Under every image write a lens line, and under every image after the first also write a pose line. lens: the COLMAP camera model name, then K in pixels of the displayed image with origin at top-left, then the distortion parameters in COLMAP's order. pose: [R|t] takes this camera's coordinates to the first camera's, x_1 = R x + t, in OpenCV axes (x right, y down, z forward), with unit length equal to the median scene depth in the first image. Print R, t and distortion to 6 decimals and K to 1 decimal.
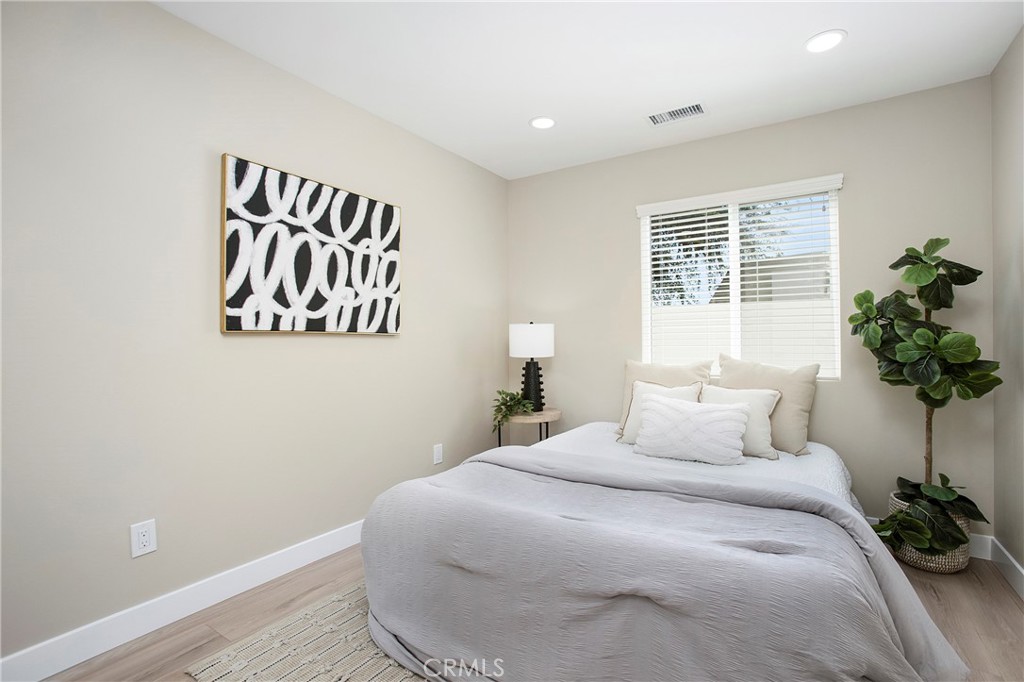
lens RADIAL K [[500.4, 0, 514.7], [0, 500.4, 336.6], [0, 0, 1]] dist [-0.029854, 0.016285]
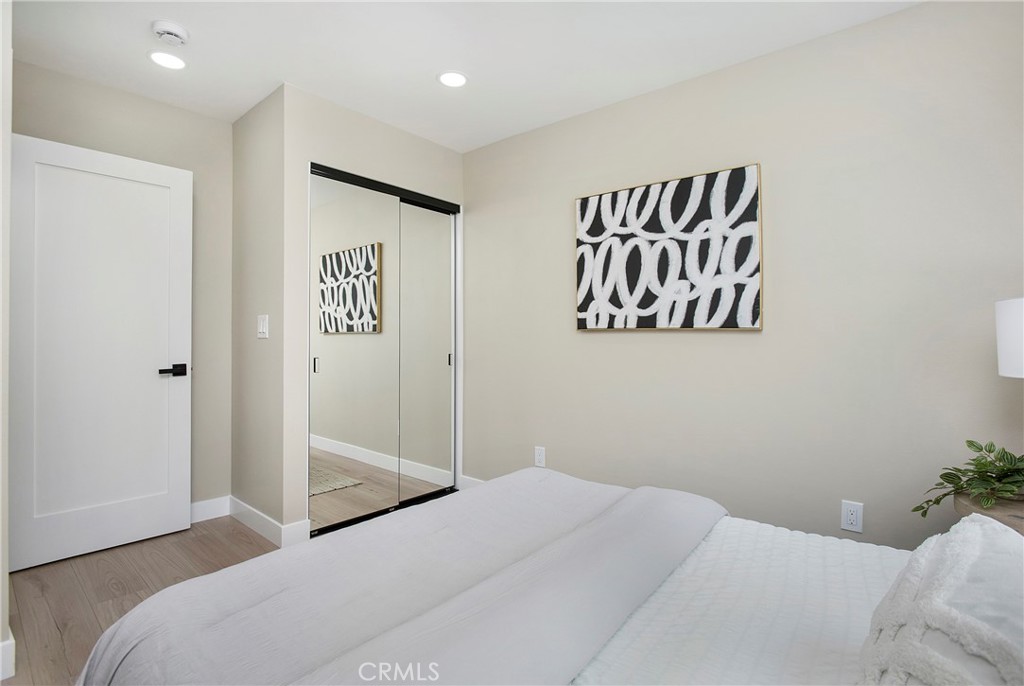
lens RADIAL K [[500.4, 0, 511.8], [0, 500.4, 345.5], [0, 0, 1]] dist [-0.029854, 0.016285]
pose [[-0.124602, 0.017272, -0.992056, 0.687778], [0.006780, 0.999840, 0.016555, 0.007092], [0.992184, -0.004663, -0.124700, 0.853777]]
